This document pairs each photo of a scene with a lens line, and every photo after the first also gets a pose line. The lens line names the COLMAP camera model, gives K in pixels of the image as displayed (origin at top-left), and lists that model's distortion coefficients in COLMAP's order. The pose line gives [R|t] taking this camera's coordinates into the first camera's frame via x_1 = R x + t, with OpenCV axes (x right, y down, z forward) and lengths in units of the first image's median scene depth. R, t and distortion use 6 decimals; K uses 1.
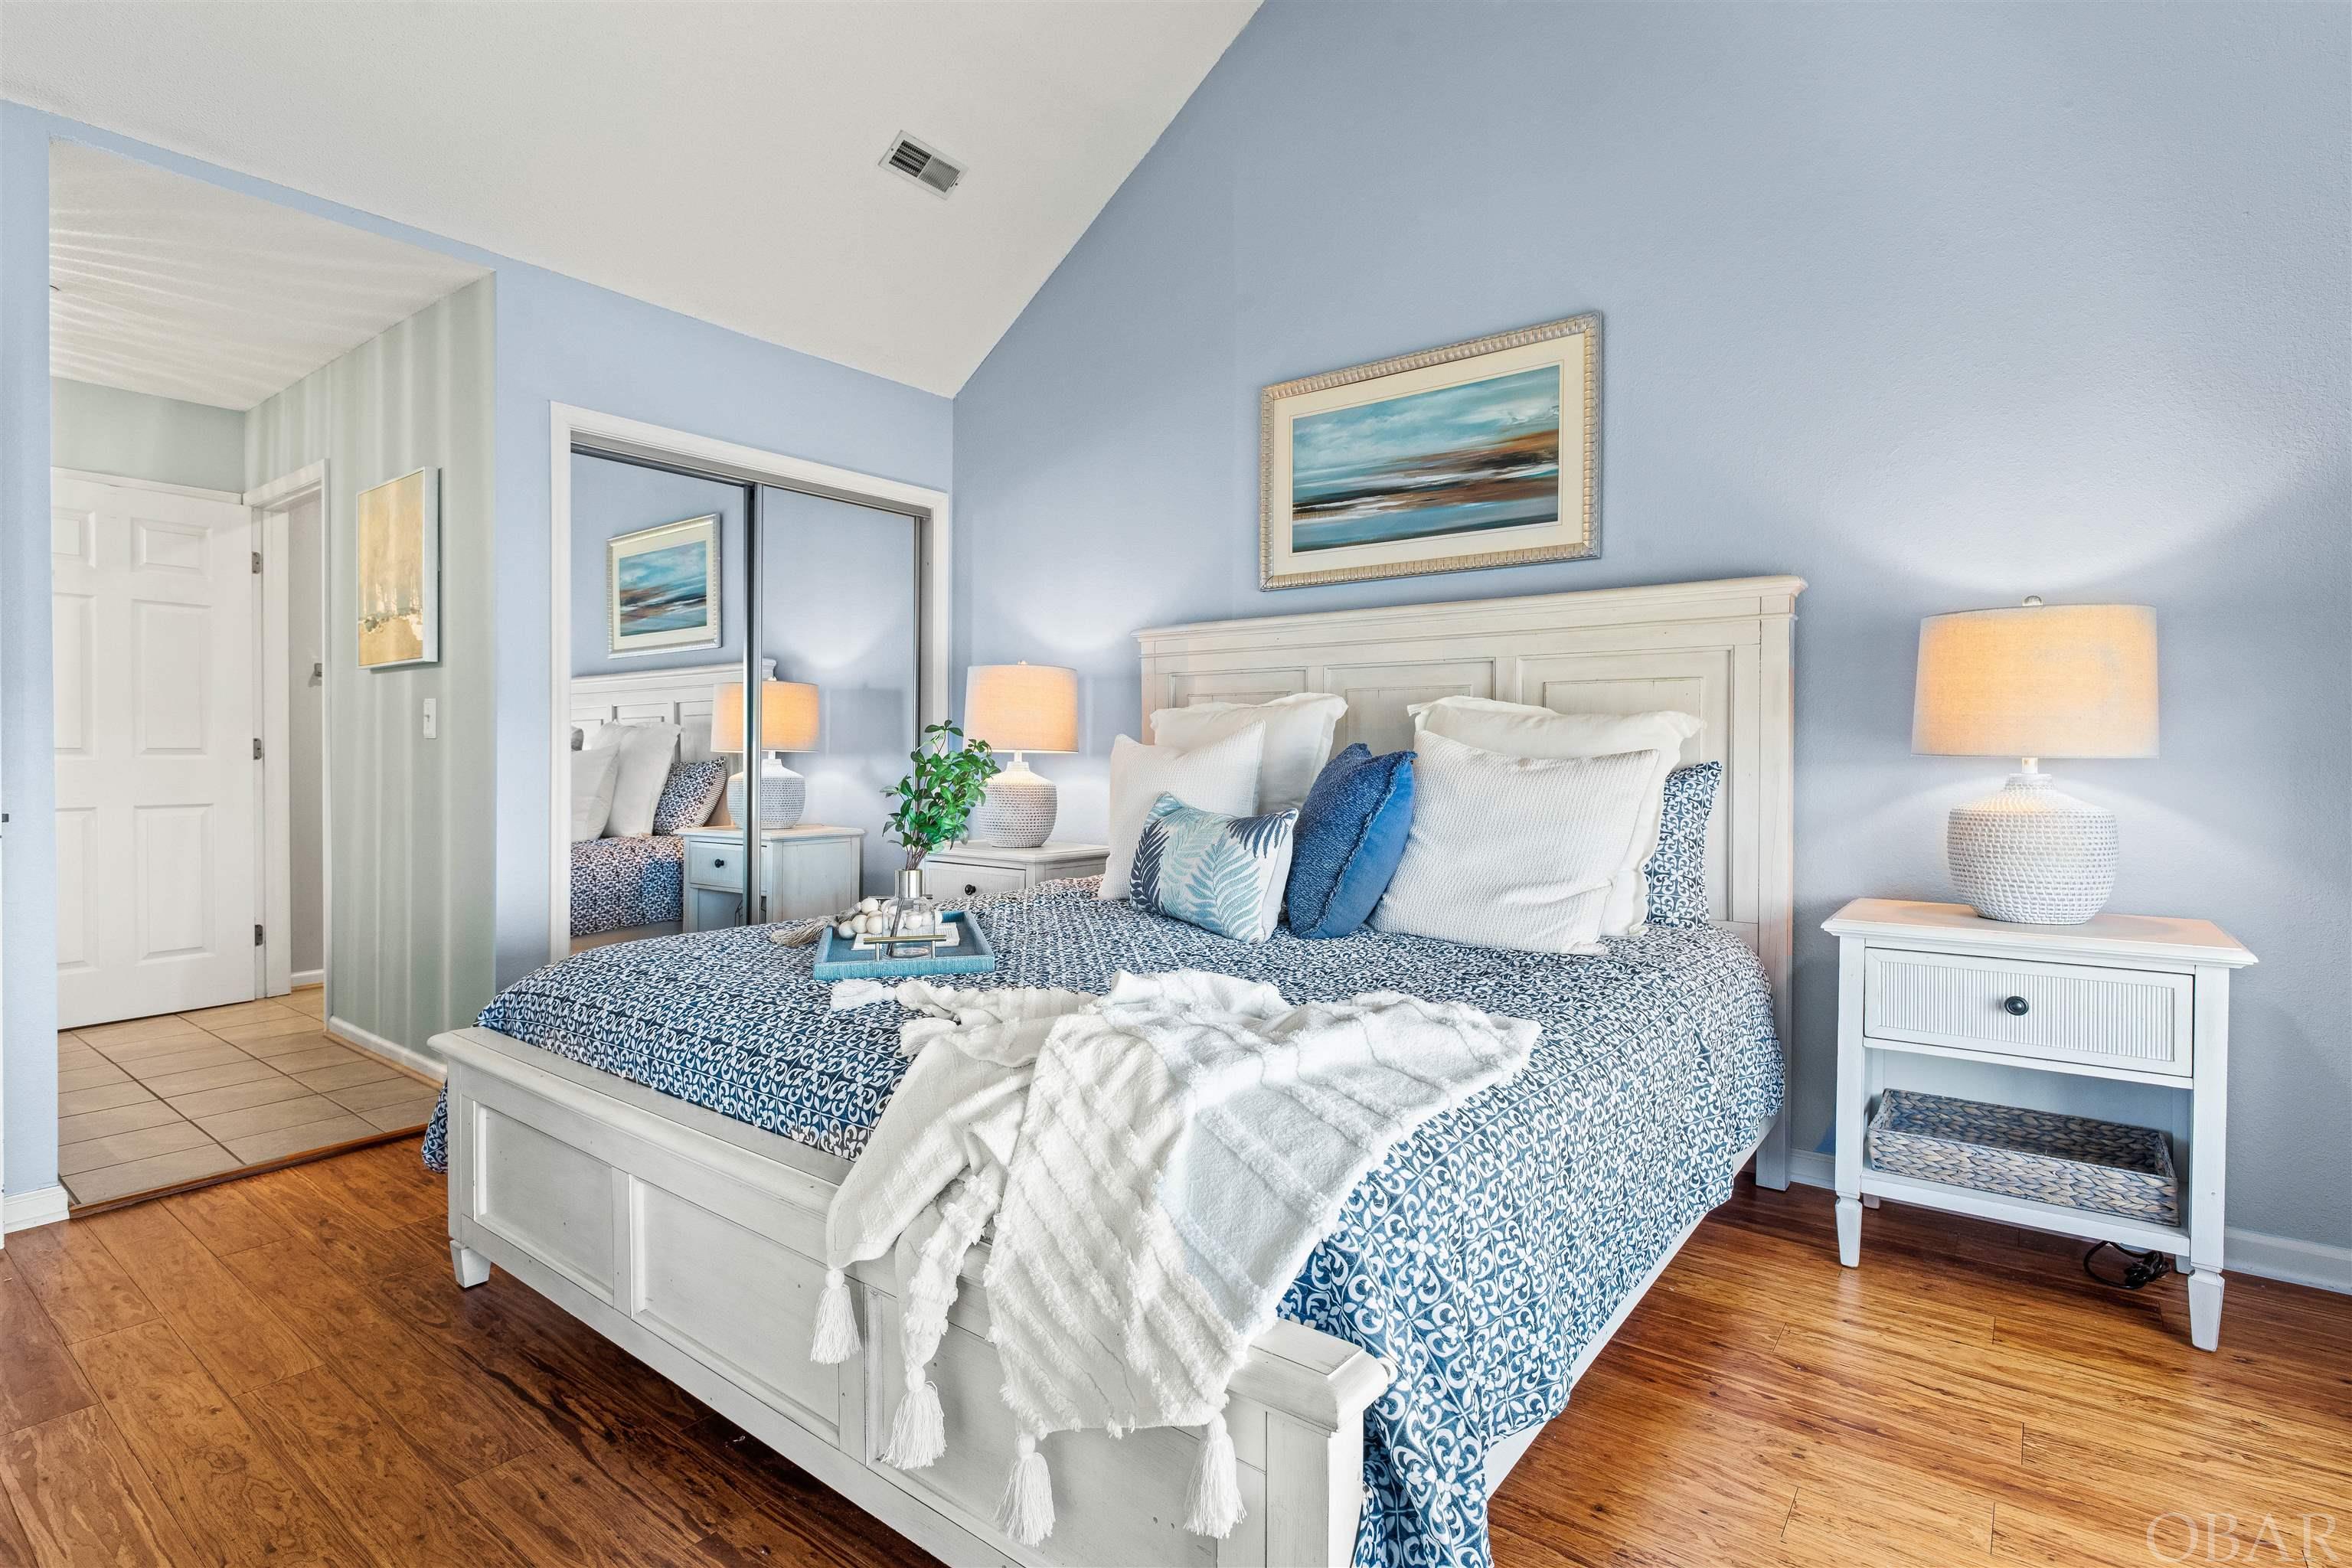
lens RADIAL K [[1146.4, 0, 1171.8], [0, 1146.4, 771.0], [0, 0, 1]] dist [-0.001111, 0.000064]
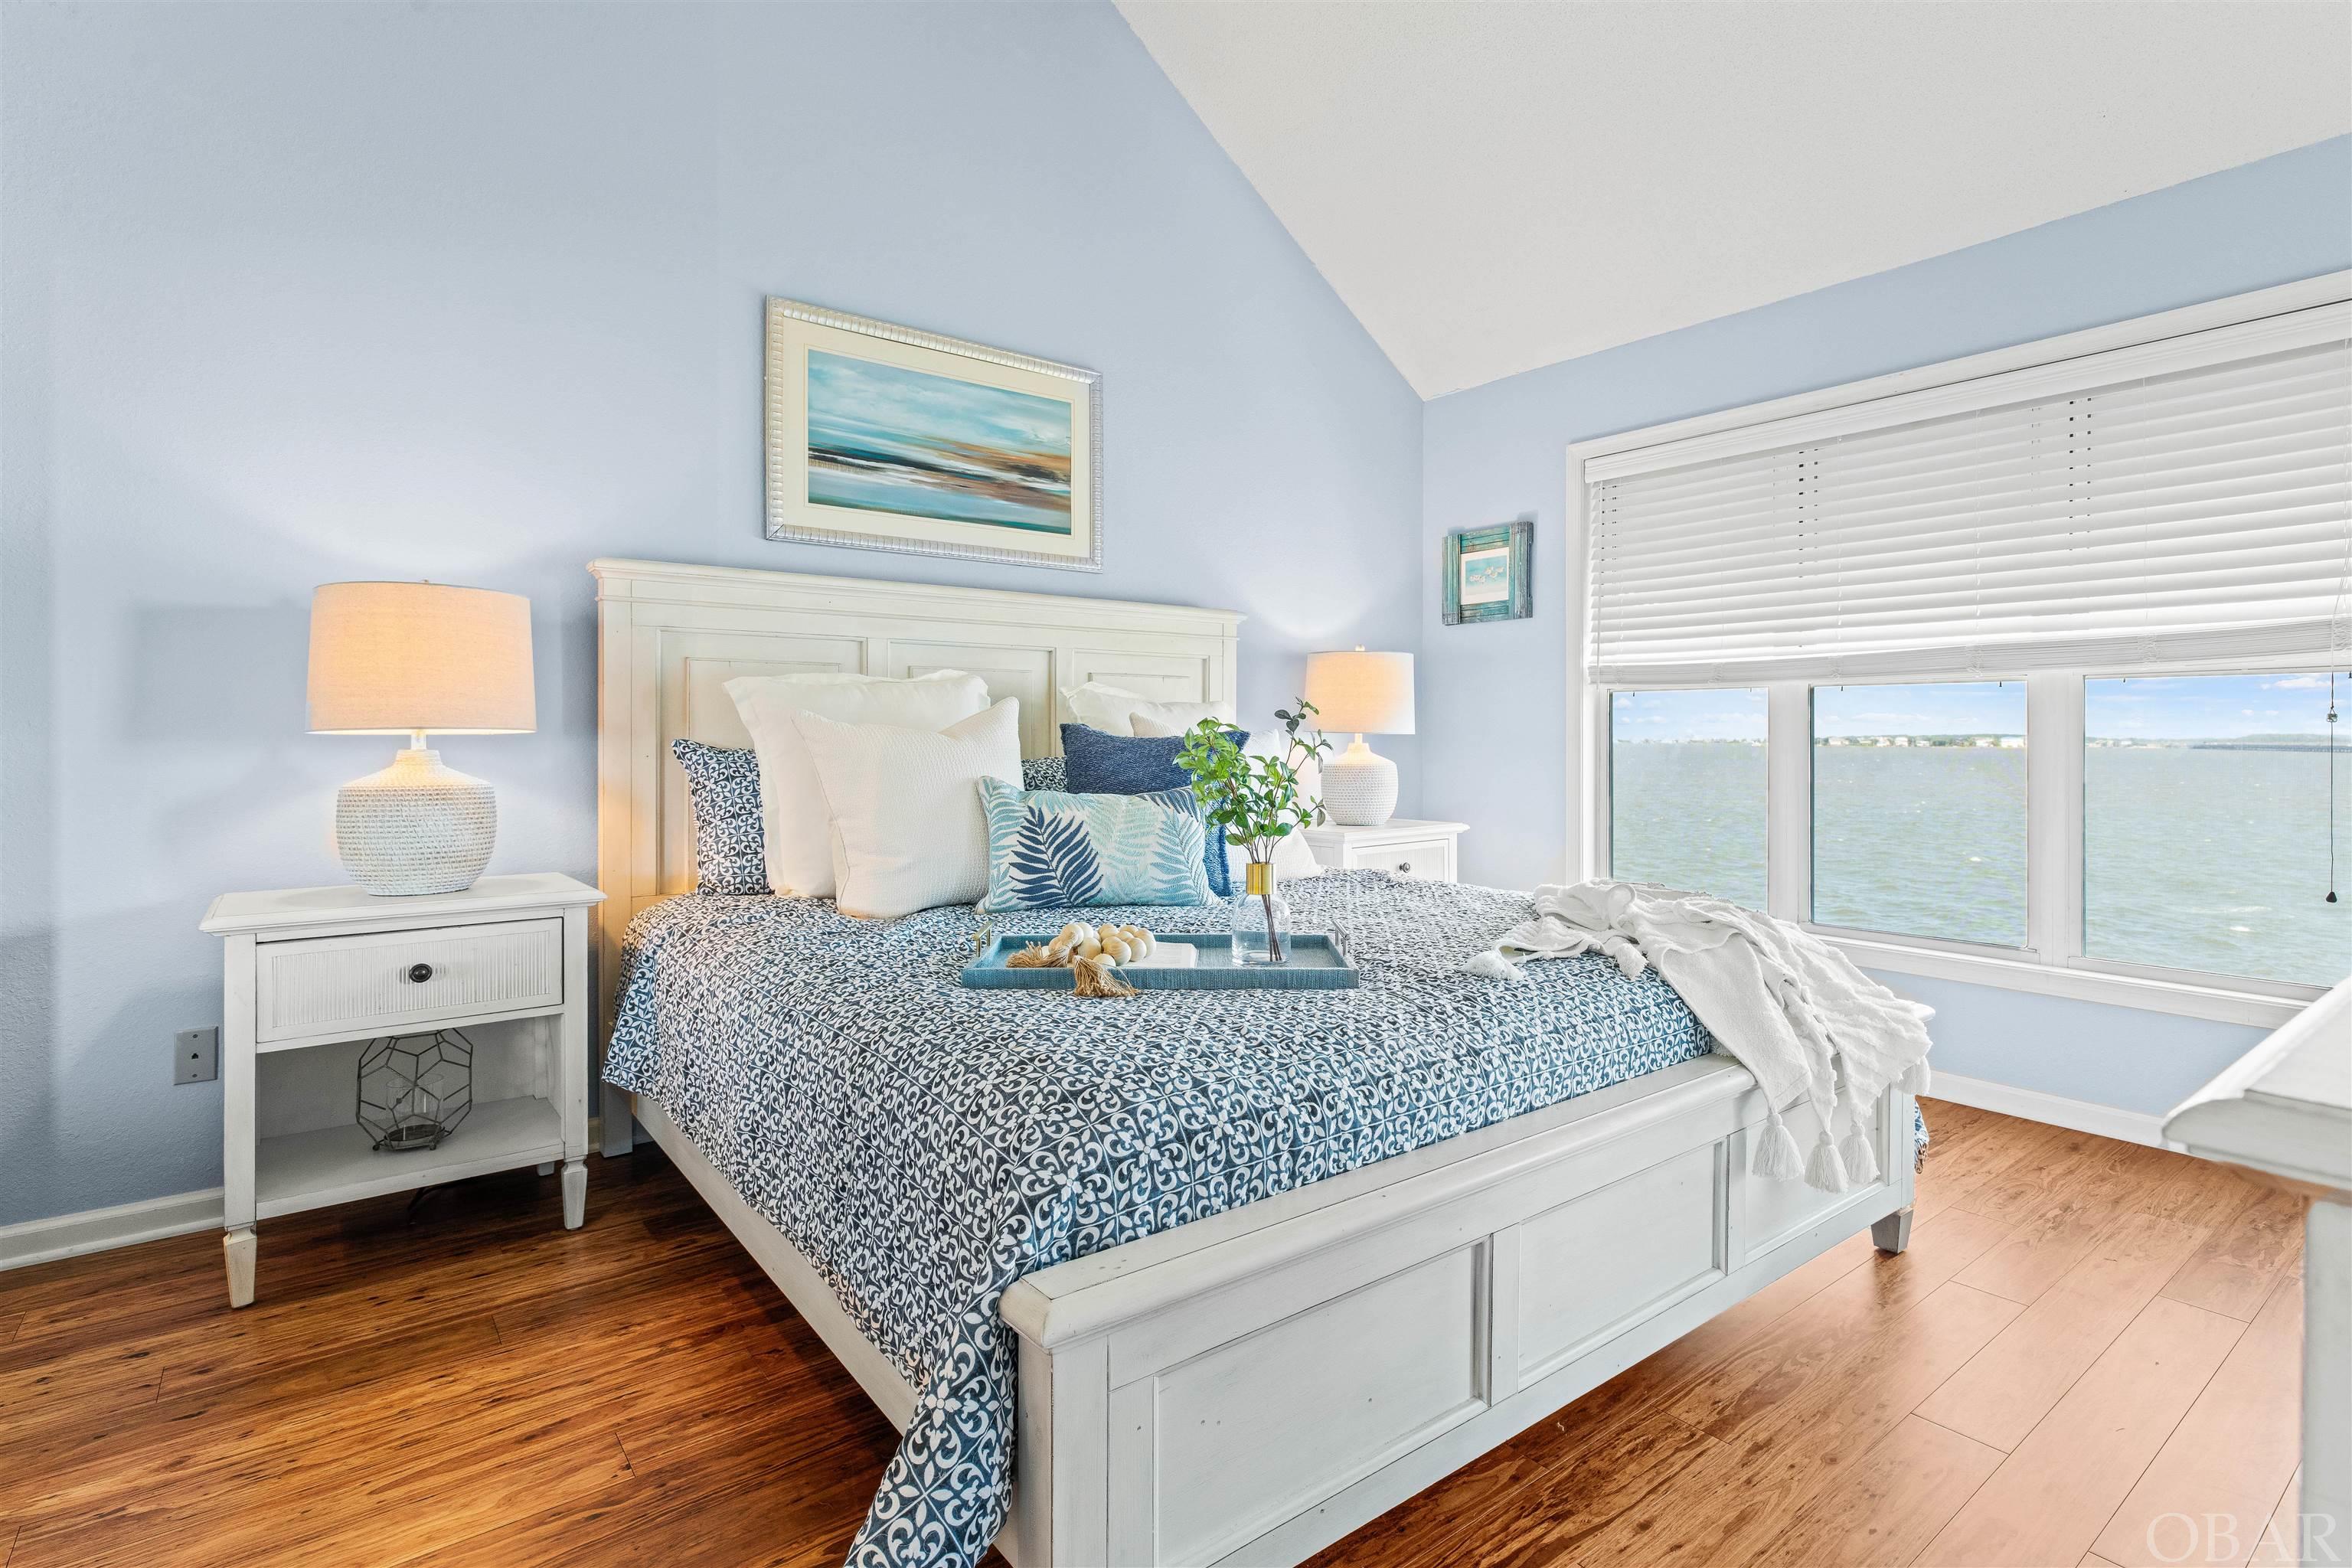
lens RADIAL K [[1146.4, 0, 1171.8], [0, 1146.4, 771.0], [0, 0, 1]] dist [-0.001111, 0.000064]
pose [[0.252765, -0.036926, 0.966823, -0.694175], [0.018666, 0.999272, 0.033285, -0.011018], [-0.967348, 0.009633, 0.253270, 0.529425]]
